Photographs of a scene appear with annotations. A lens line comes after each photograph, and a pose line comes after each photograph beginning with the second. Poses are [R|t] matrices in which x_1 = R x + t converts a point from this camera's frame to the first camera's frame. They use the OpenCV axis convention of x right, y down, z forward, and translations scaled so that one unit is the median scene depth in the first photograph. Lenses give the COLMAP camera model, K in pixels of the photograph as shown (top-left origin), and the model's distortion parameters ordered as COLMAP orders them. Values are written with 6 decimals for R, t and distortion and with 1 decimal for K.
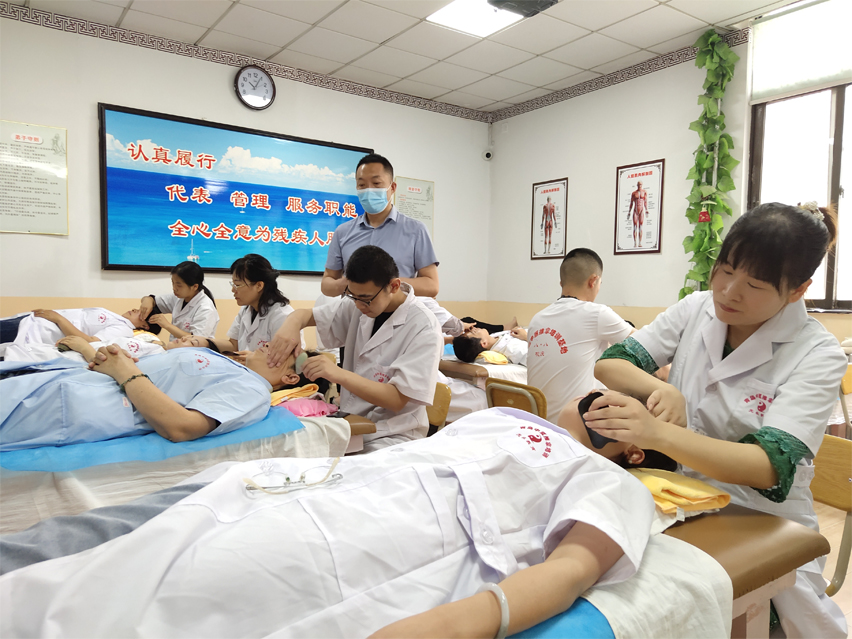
lens RADIAL K [[630.1, 0, 425.6], [0, 630.1, 321.7], [0, 0, 1]] dist [0.009446, -0.005707]
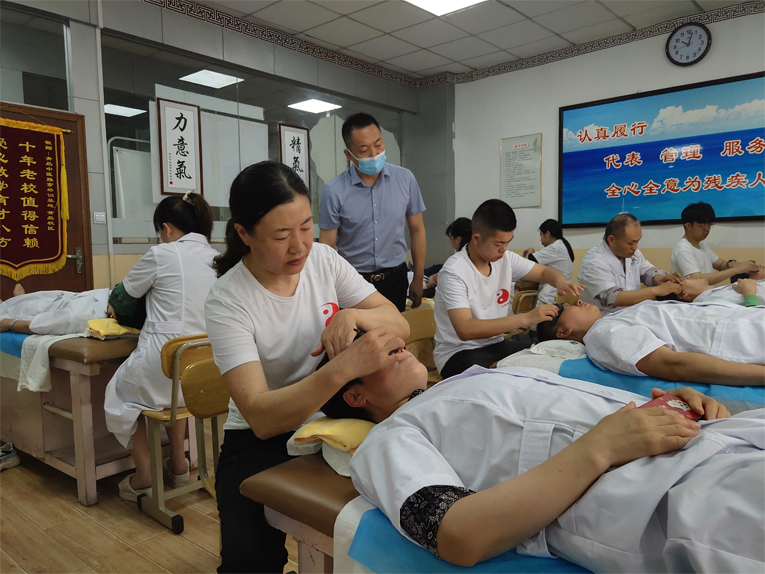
lens RADIAL K [[565.8, 0, 383.2], [0, 565.8, 289.8], [0, 0, 1]] dist [0.009446, -0.005707]
pose [[0.236679, 0.051119, -0.970242, 0.556697], [-0.027557, 0.998566, 0.045889, 0.005137], [0.971197, 0.015876, 0.237748, 0.304017]]
